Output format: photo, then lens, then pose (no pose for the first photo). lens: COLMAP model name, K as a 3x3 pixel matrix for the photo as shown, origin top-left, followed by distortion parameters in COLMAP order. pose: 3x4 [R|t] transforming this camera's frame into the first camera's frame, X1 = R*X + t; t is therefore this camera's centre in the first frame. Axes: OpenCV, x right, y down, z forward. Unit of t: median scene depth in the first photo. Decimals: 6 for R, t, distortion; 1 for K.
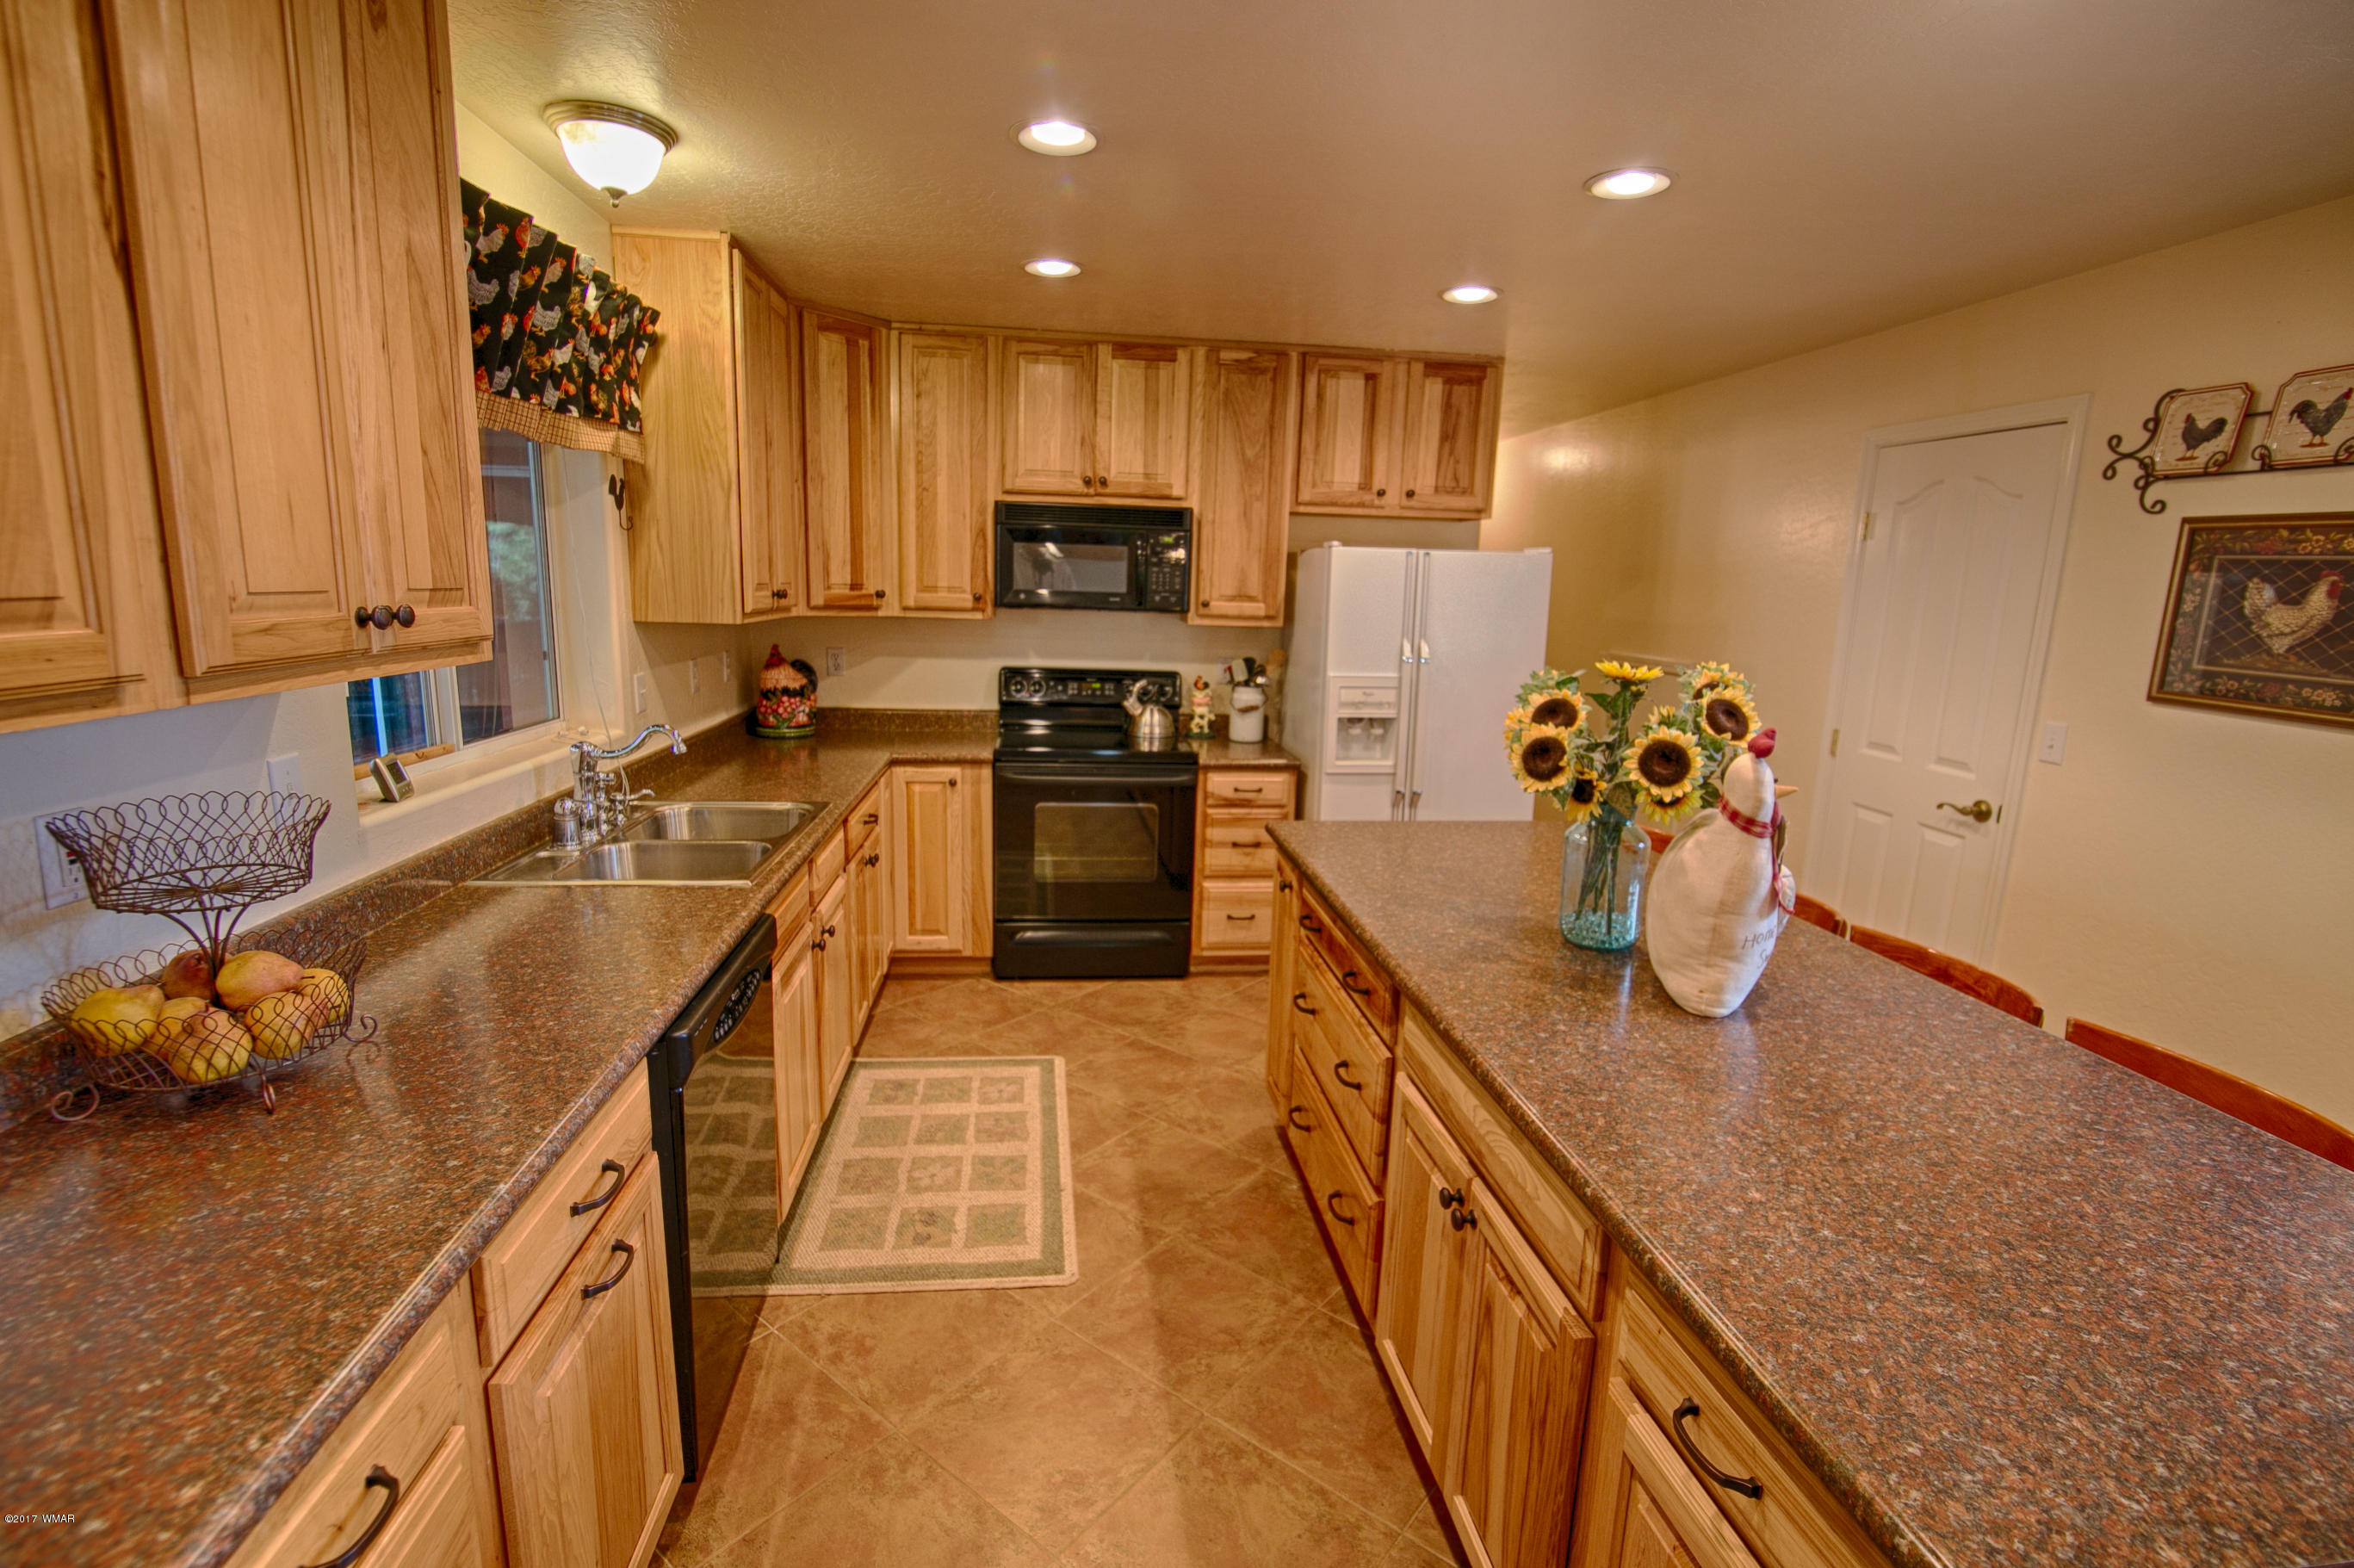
lens RADIAL K [[1078.1, 0, 1167.3], [0, 1078.1, 791.2], [0, 0, 1]] dist [-0.017095, 0.001106]
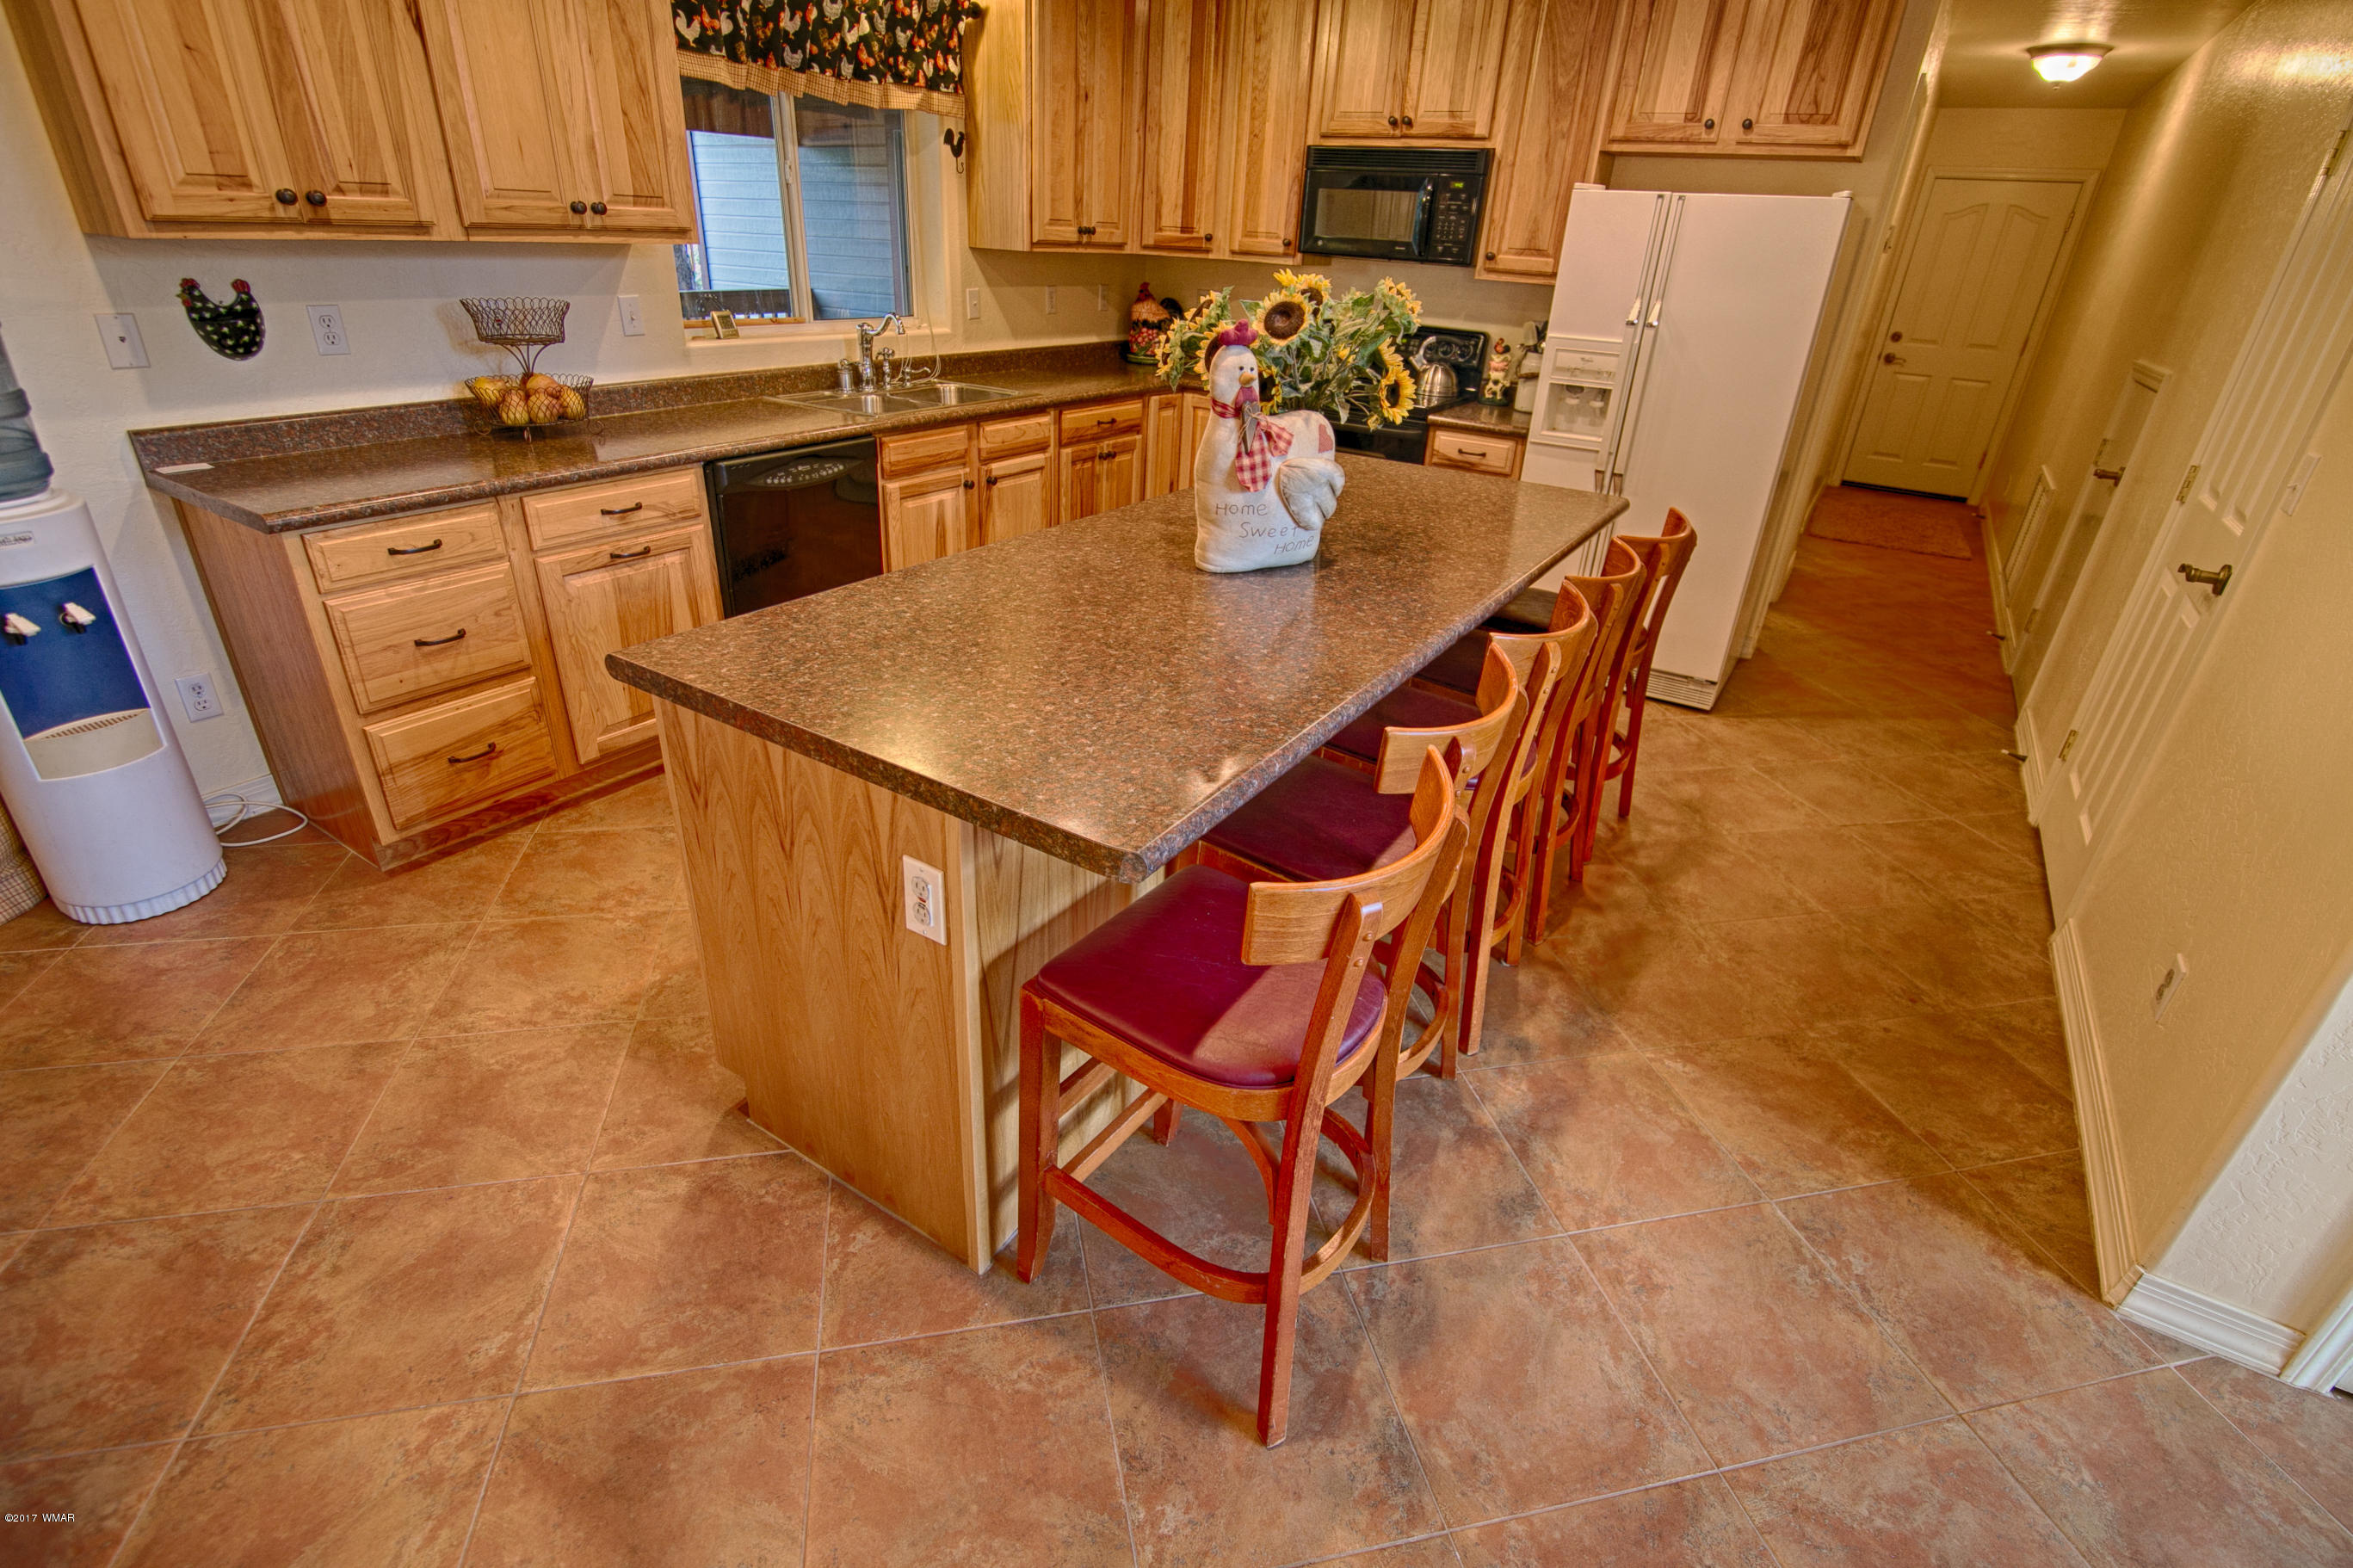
lens RADIAL K [[1077.6, 0, 1172.6], [0, 1077.6, 776.5], [0, 0, 1]] dist [-0.017095, 0.001106]
pose [[0.781708, 0.292926, -0.550569, 0.503437], [-0.146352, 0.944337, 0.294634, 0.029849], [0.606229, -0.149741, 0.781066, -0.012519]]
